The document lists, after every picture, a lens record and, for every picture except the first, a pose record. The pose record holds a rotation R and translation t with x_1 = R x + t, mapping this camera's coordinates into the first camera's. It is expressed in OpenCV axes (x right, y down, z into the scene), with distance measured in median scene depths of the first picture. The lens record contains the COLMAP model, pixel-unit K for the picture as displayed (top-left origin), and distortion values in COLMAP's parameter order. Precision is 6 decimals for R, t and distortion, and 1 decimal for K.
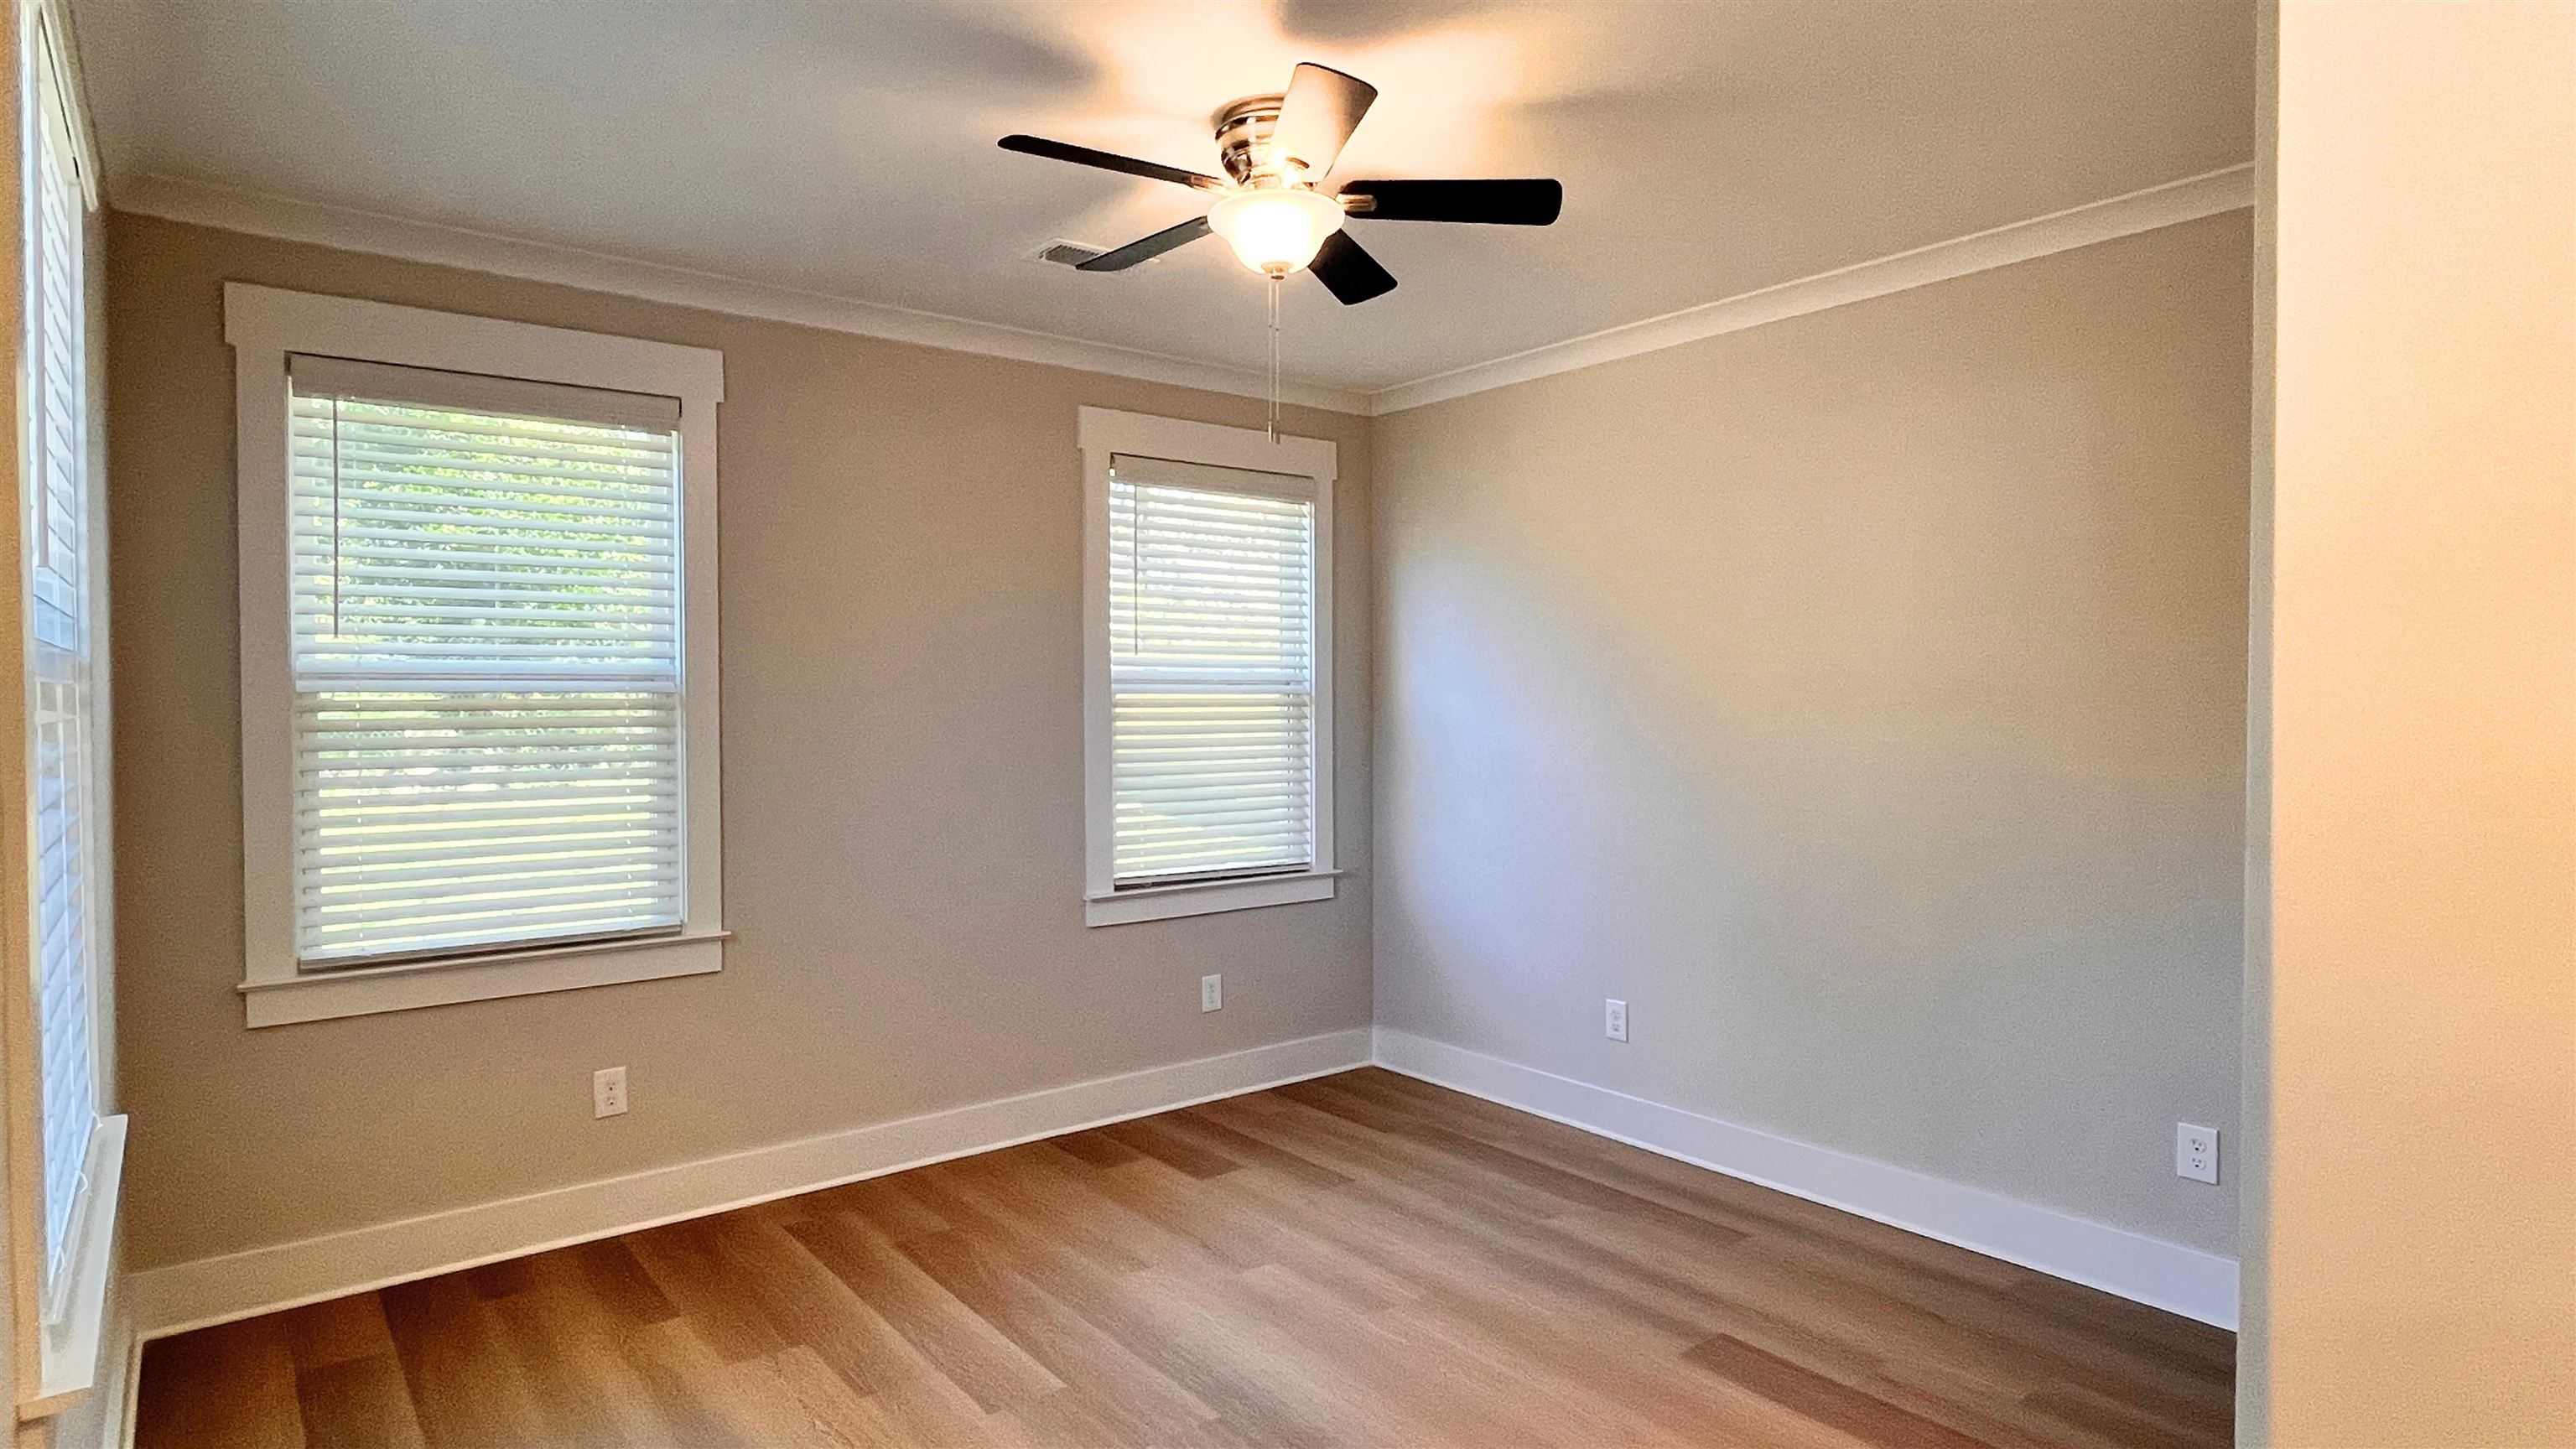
lens RADIAL K [[1377.2, 0, 1284.9], [0, 1377.2, 715.1], [0, 0, 1]] dist [0.000149, 0.000238]
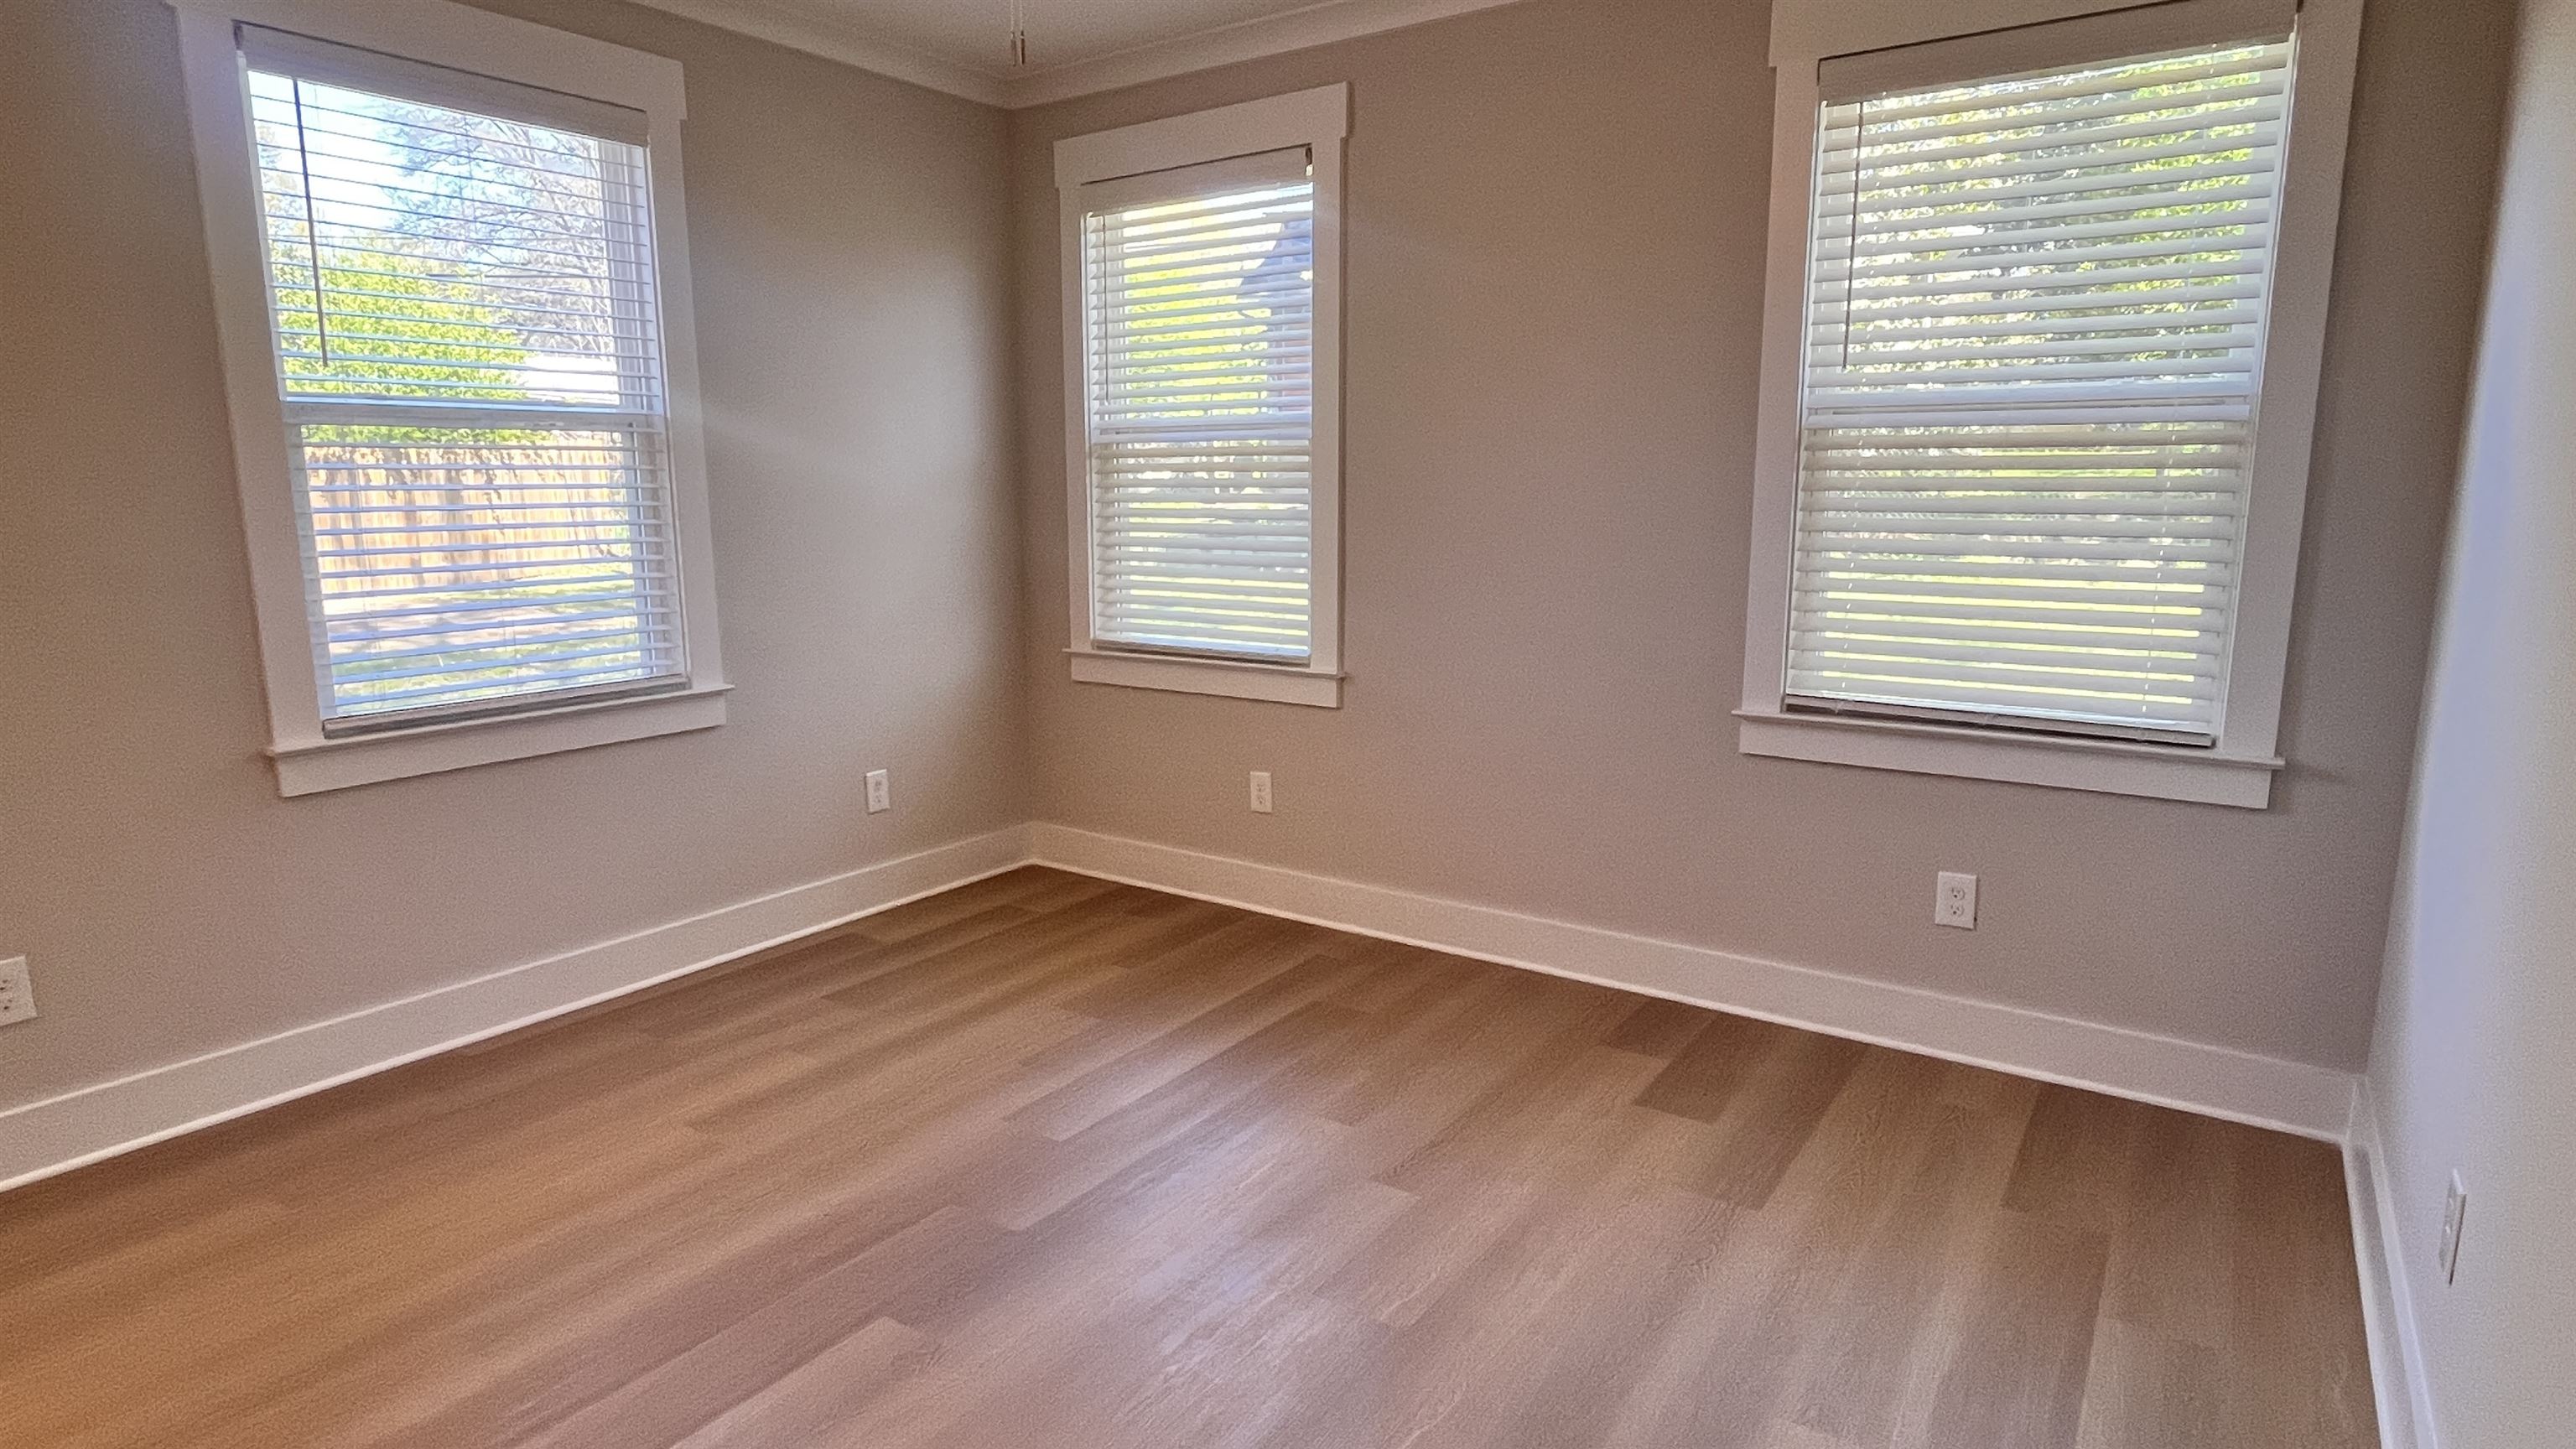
lens RADIAL K [[1377.2, 0, 1284.9], [0, 1377.2, 715.1], [0, 0, 1]] dist [0.000149, 0.000238]
pose [[0.295098, 0.163741, -0.941332, 0.568287], [-0.011438, 0.985741, 0.167880, 0.015062], [0.955399, -0.038774, 0.292763, 0.653507]]
